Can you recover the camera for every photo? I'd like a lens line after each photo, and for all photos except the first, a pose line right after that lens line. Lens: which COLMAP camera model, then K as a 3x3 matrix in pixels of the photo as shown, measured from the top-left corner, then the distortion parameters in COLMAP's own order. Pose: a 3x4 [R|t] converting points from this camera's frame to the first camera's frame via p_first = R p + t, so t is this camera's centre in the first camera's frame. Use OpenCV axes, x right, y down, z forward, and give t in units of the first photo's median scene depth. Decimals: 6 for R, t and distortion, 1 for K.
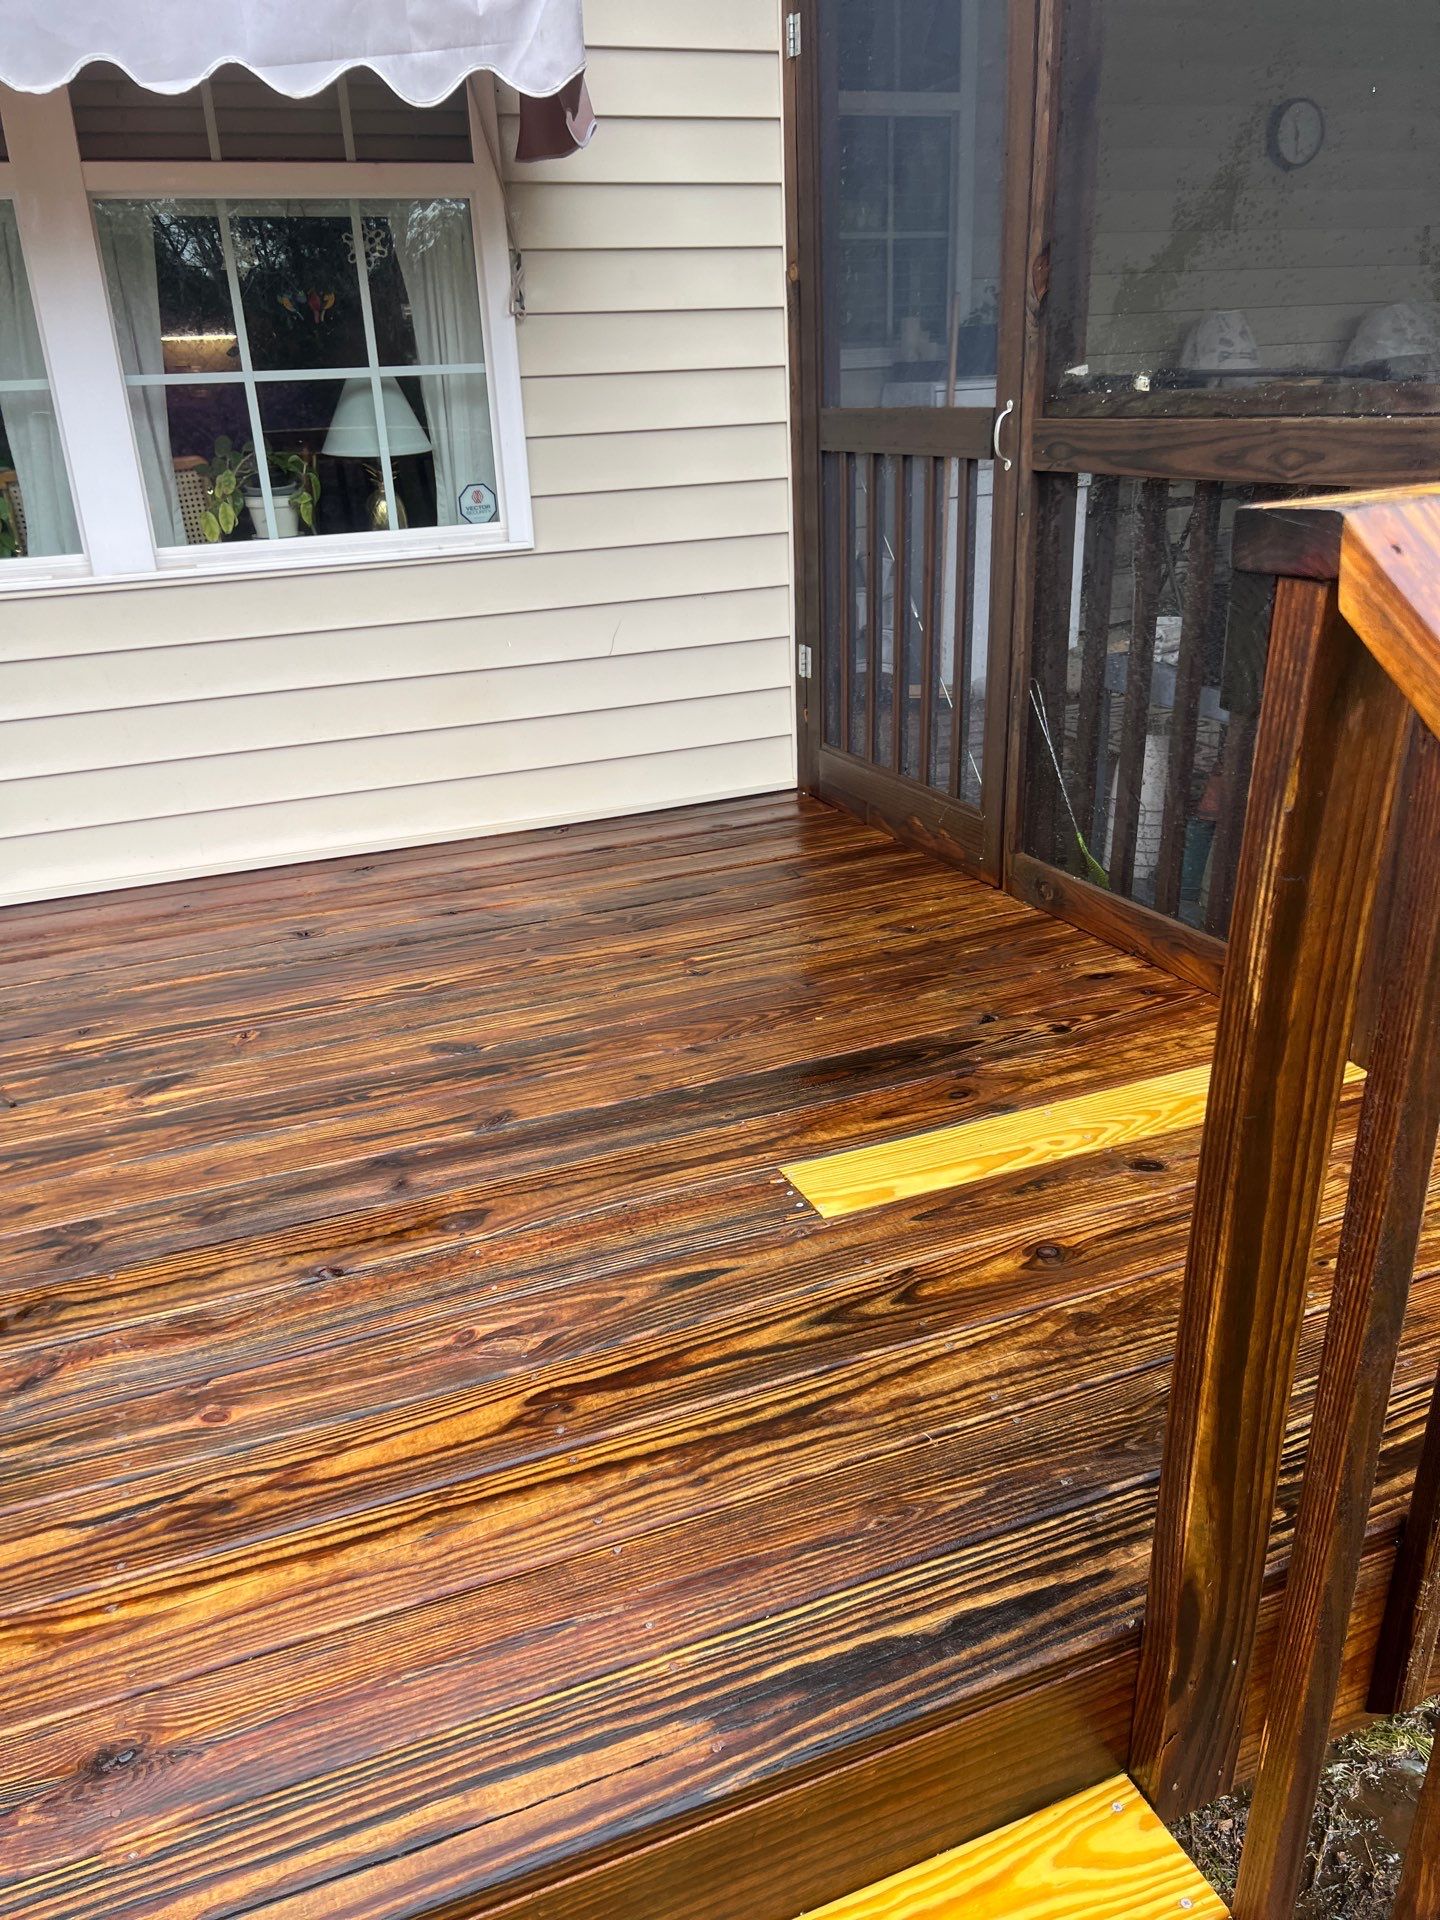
lens RADIAL K [[1454.4, 0, 683.0], [0, 1454.4, 985.5], [0, 0, 1]] dist [0.046038, -0.051006]
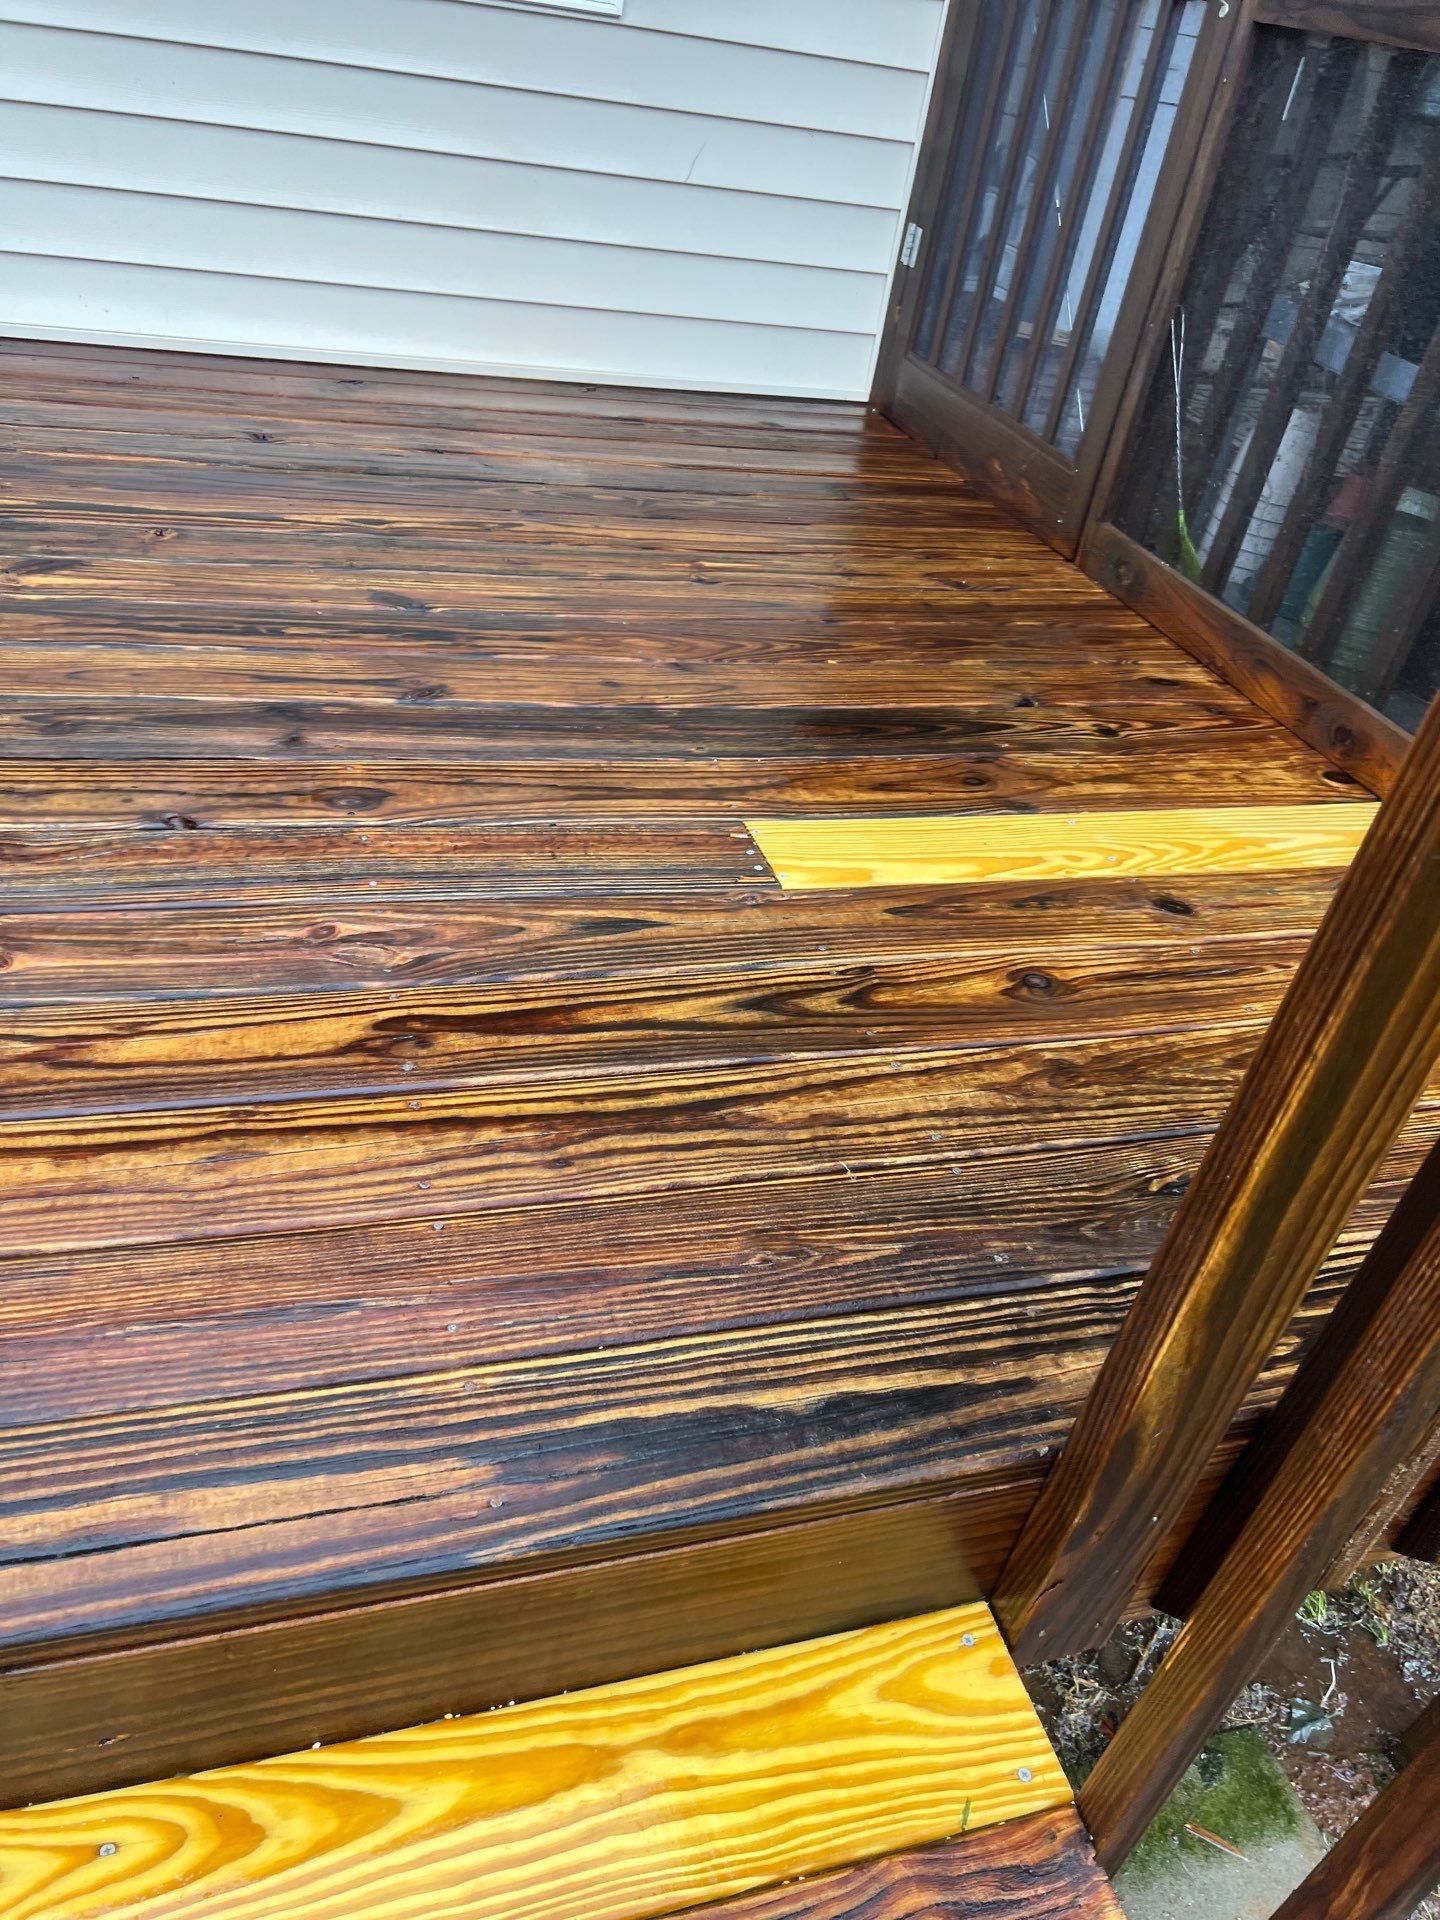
lens RADIAL K [[1454.4, 0, 697.5], [0, 1454.4, 927.2], [0, 0, 1]] dist [0.046038, -0.051006]
pose [[0.976897, 0.209438, 0.042515, 0.018623], [-0.213709, 0.957892, 0.191758, 0.032843], [-0.000563, -0.196413, 0.980521, 0.179261]]
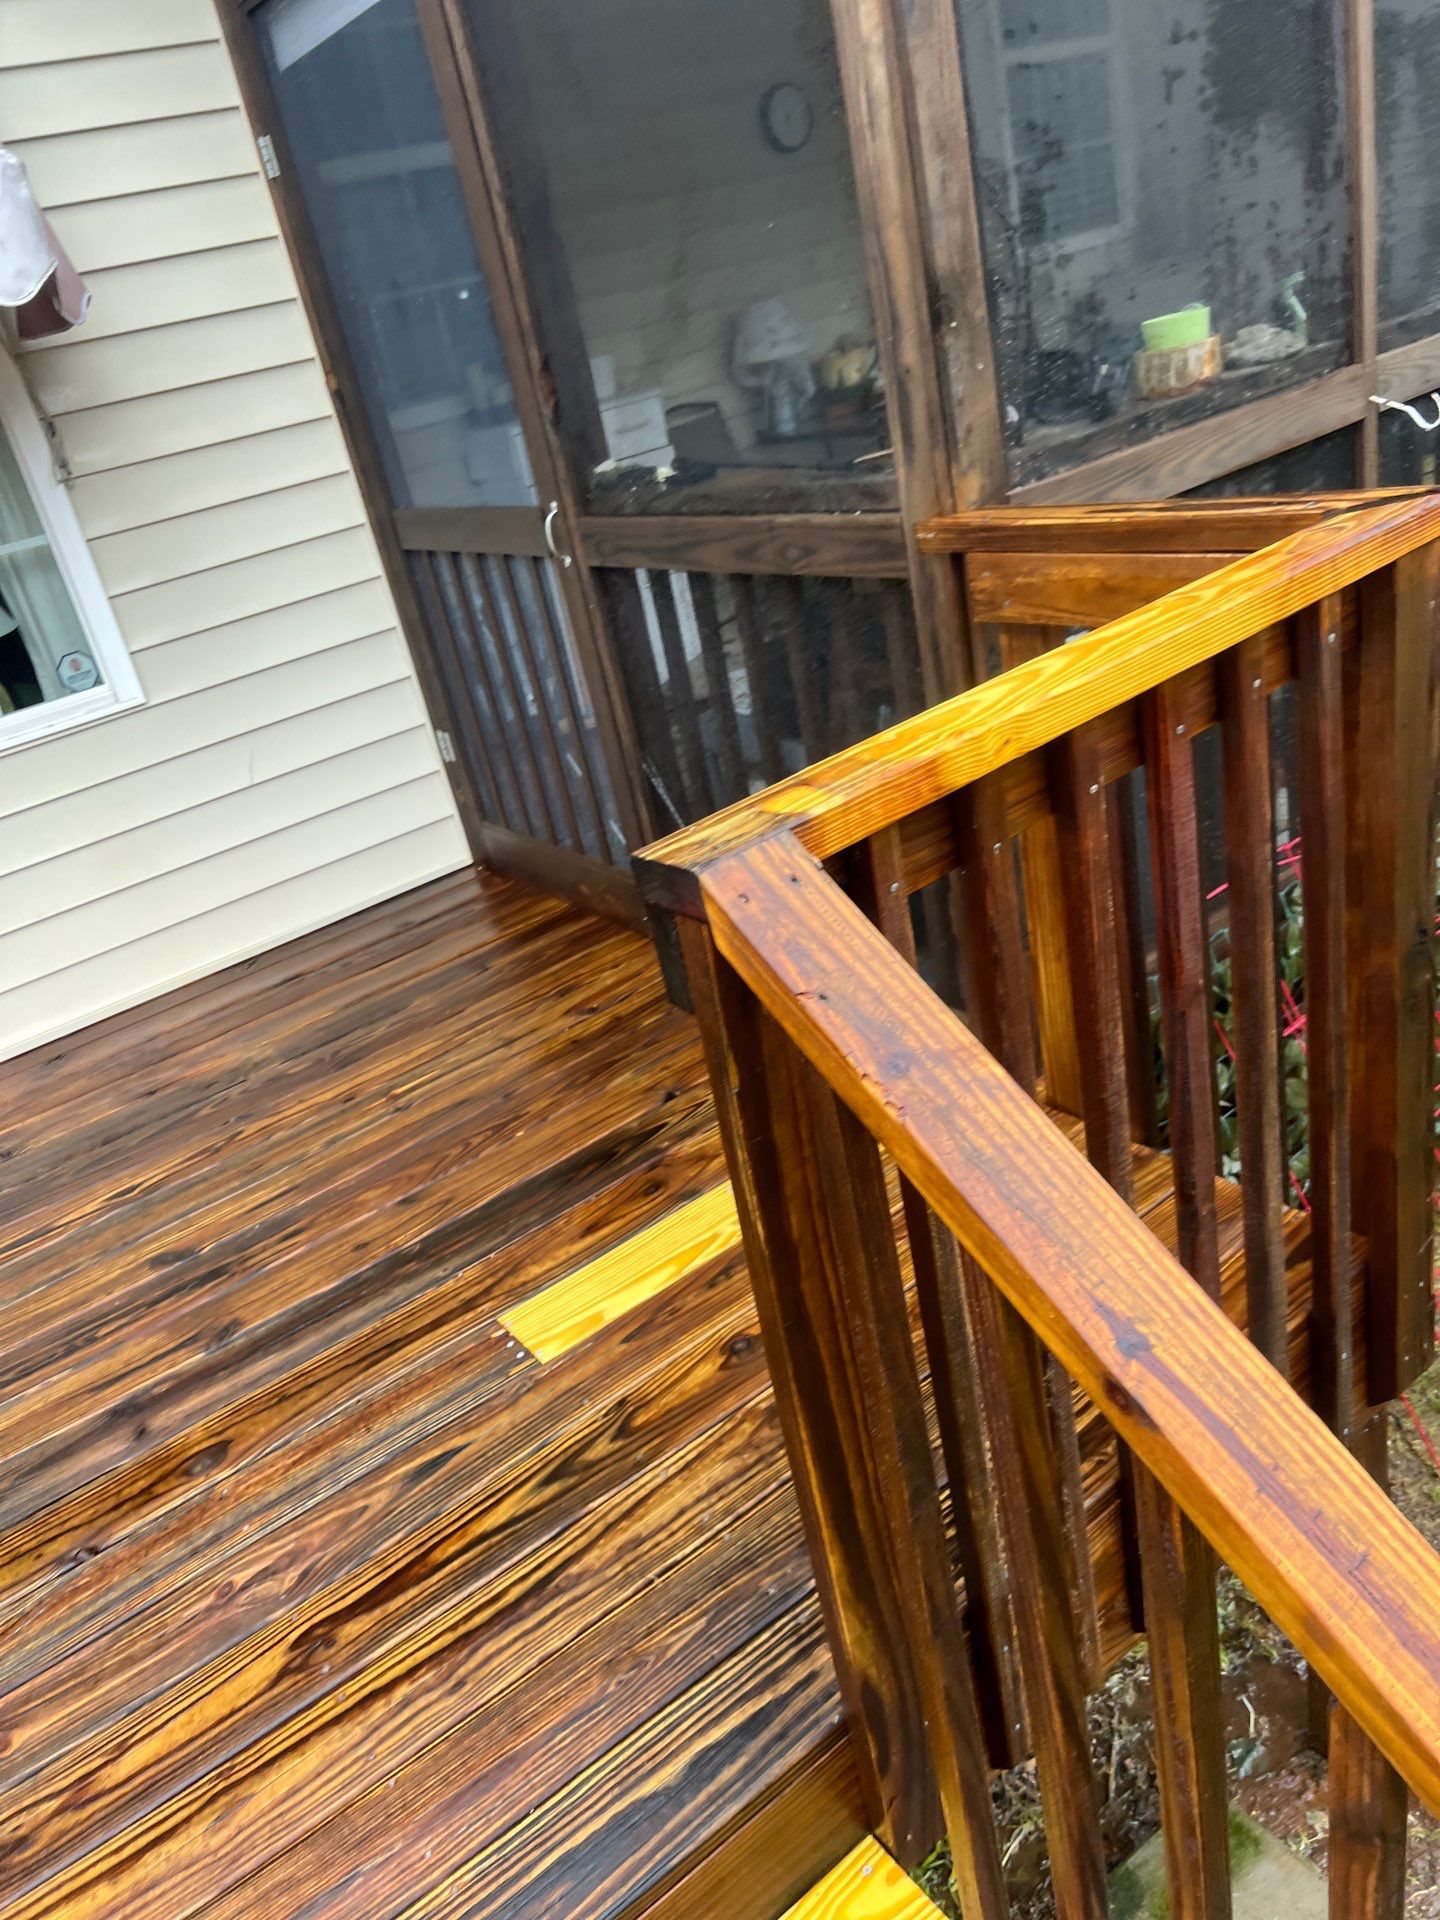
lens RADIAL K [[1454.4, 0, 670.3], [0, 1454.4, 981.3], [0, 0, 1]] dist [0.046038, -0.051006]
pose [[0.958919, -0.251058, 0.132073, 0.113388], [0.247425, 0.967930, 0.043512, -0.132188], [-0.138762, -0.009046, 0.990284, -0.071001]]
